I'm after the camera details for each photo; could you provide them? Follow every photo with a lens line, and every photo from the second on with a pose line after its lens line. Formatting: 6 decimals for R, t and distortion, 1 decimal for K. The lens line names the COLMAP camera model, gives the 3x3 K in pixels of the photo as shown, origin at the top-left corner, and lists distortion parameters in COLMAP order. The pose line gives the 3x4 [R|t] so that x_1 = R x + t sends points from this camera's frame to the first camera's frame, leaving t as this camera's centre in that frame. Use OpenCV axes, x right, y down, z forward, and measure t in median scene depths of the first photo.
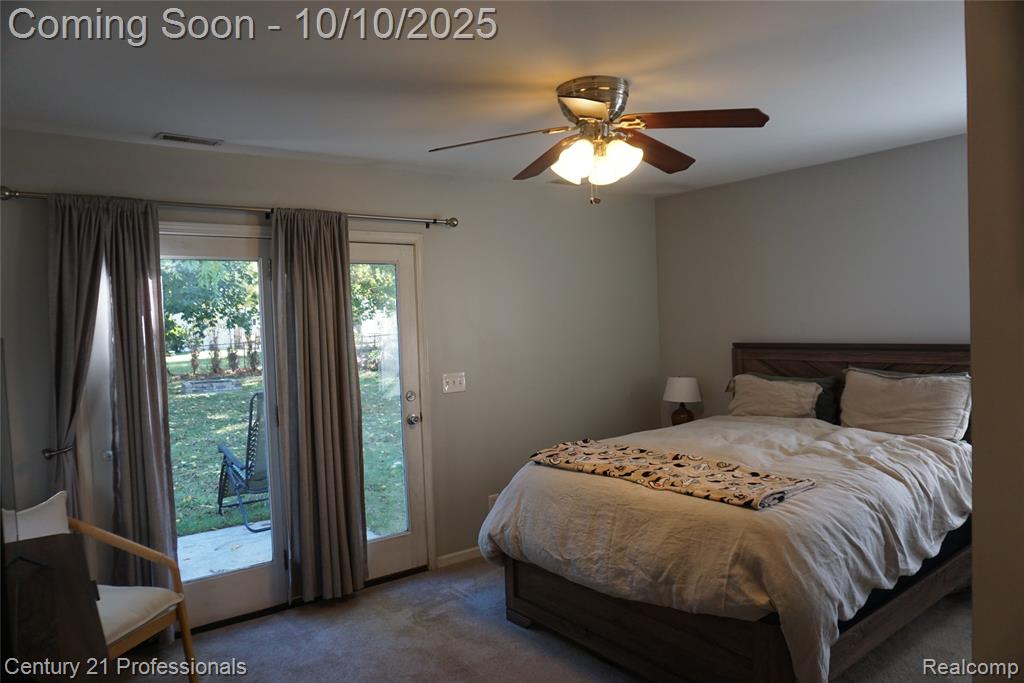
lens RADIAL K [[688.1, 0, 512.0], [0, 688.1, 341.5], [0, 0, 1]] dist [-0.005417, 0.000141]
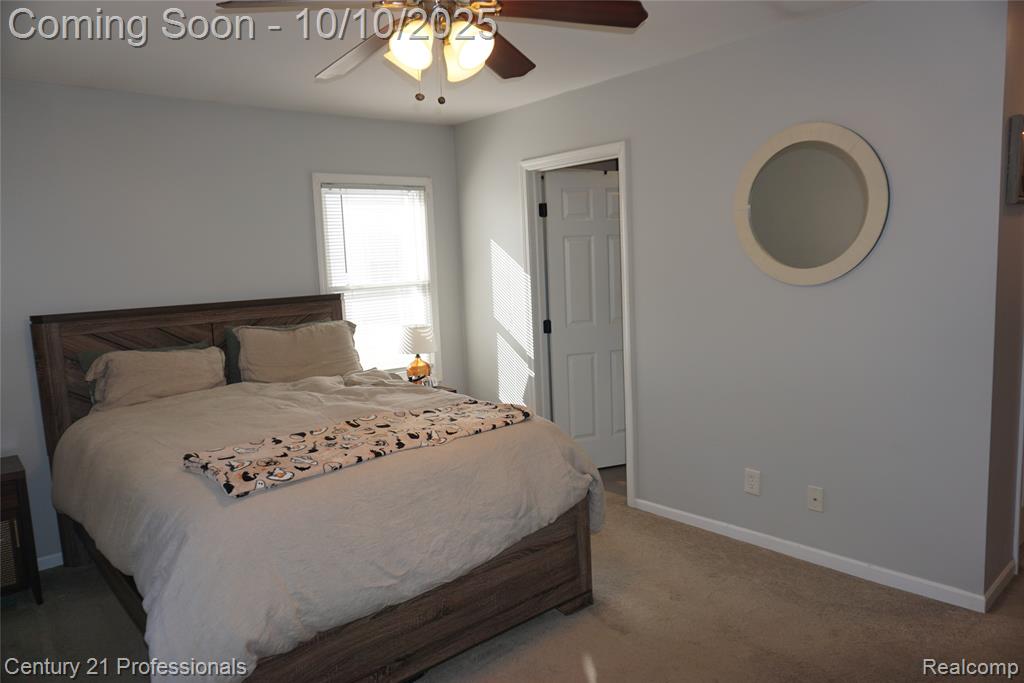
lens RADIAL K [[688.1, 0, 512.0], [0, 688.1, 341.5], [0, 0, 1]] dist [-0.005417, 0.000141]
pose [[-0.064941, -0.076421, 0.994959, -0.632410], [0.079353, 0.993510, 0.081489, 0.014985], [-0.994729, 0.084245, -0.058455, 0.885140]]
